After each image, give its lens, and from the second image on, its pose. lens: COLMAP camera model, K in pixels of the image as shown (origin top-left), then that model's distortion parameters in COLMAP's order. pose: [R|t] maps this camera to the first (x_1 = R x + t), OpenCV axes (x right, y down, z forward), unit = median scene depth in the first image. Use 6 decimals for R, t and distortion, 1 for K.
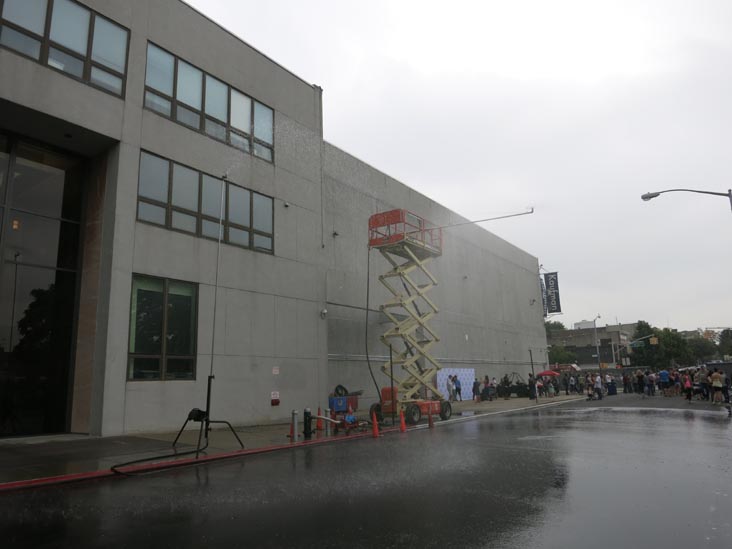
lens RADIAL K [[517.3, 0, 366.0], [0, 517.3, 274.5], [0, 0, 1]] dist [-0.000312, -0.053561]
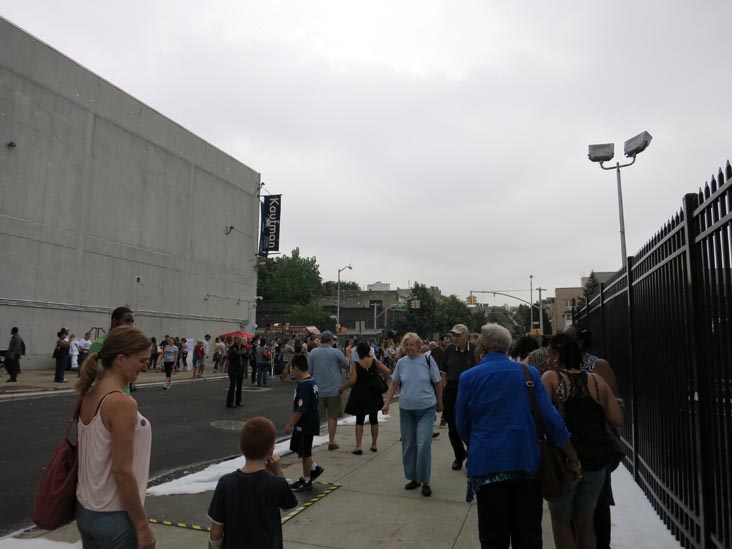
lens RADIAL K [[517.3, 0, 366.0], [0, 517.3, 274.5], [0, 0, 1]] dist [-0.000312, -0.053561]
pose [[0.955970, 0.084399, 0.281065, 0.287730], [-0.104689, 0.992815, 0.057945, 0.049588], [-0.274155, -0.084818, 0.957938, 0.281601]]
